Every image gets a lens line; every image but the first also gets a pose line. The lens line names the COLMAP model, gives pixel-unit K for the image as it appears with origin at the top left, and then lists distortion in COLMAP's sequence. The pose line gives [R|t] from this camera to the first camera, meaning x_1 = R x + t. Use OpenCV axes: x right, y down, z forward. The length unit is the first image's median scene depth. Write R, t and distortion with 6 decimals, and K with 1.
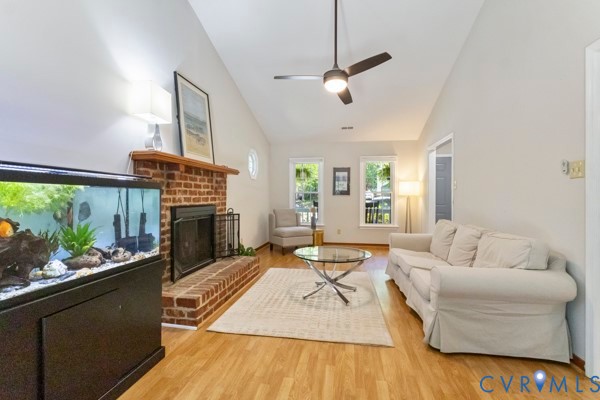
lens RADIAL K [[277.4, 0, 300.5], [0, 277.4, 198.6], [0, 0, 1]] dist [-0.005229, -0.000853]
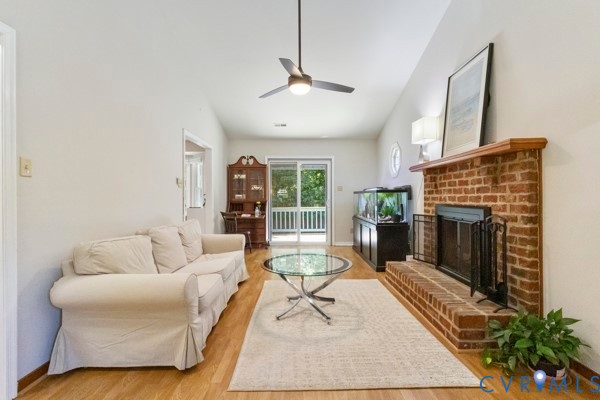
lens RADIAL K [[277.4, 0, 298.4], [0, 277.4, 199.6], [0, 0, 1]] dist [-0.005229, -0.000853]
pose [[-0.985630, 0.002936, -0.168895, 0.275877], [0.000954, 0.999930, 0.011816, -0.004667], [0.168918, 0.011485, -0.985563, 1.810696]]
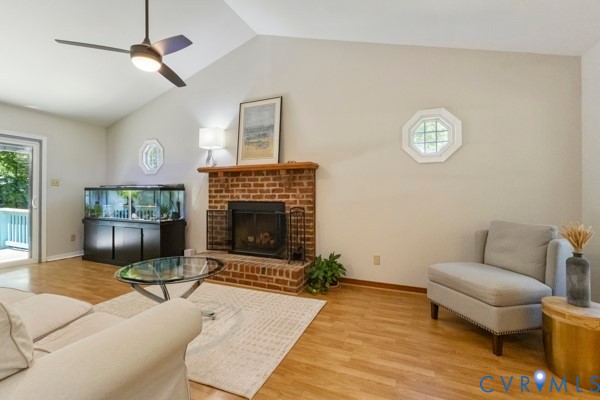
lens RADIAL K [[277.4, 0, 294.9], [0, 277.4, 195.9], [0, 0, 1]] dist [-0.005229, -0.000853]
pose [[-0.240743, -0.002594, -0.970585, 0.757366], [-0.008020, 0.999968, -0.000683, 0.000128], [0.970556, 0.007620, -0.240756, 1.484775]]
